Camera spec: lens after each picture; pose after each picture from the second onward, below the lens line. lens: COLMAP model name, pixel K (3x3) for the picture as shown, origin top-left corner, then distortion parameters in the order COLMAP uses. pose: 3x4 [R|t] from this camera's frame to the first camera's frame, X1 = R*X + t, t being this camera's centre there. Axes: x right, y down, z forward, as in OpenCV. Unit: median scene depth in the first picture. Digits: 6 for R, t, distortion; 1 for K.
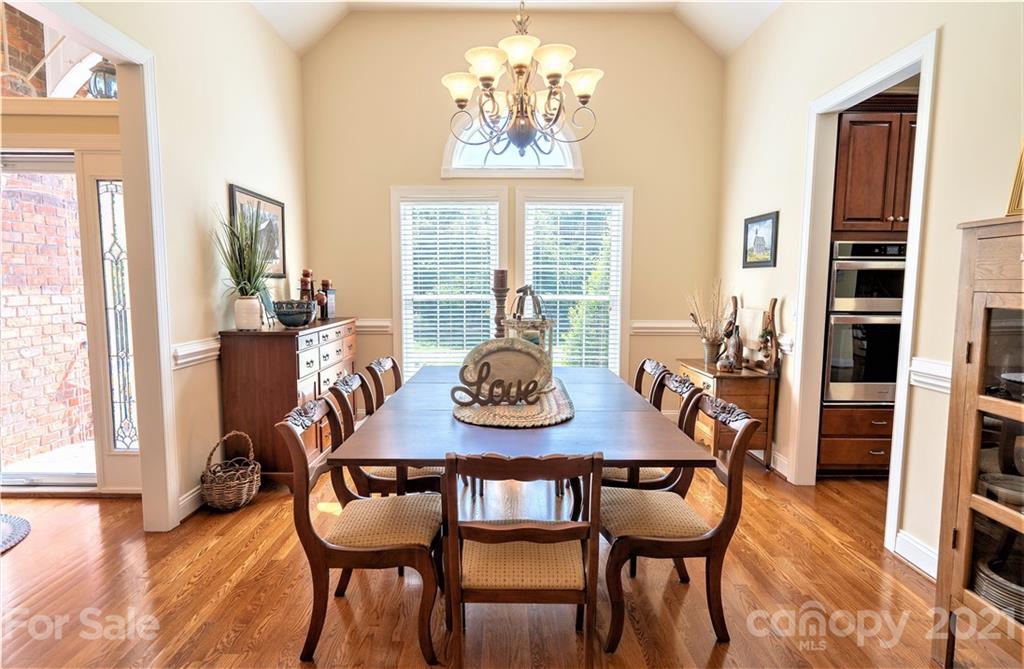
lens RADIAL K [[530.0, 0, 493.1], [0, 530.0, 332.2], [0, 0, 1]] dist [0.017362, -0.000419]
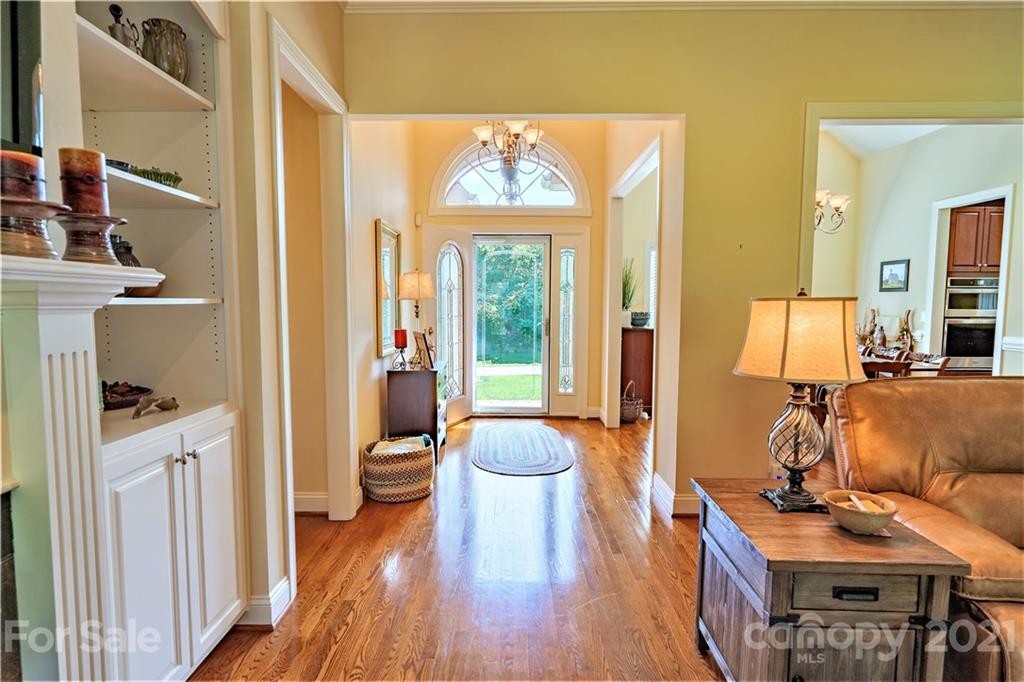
lens RADIAL K [[531.6, 0, 509.1], [0, 531.6, 348.0], [0, 0, 1]] dist [0.010015, 0.000593]
pose [[0.999990, -0.002205, 0.003783, -0.811852], [0.002217, 0.999993, -0.003162, 0.065590], [-0.003776, 0.003171, 0.999988, -0.763385]]
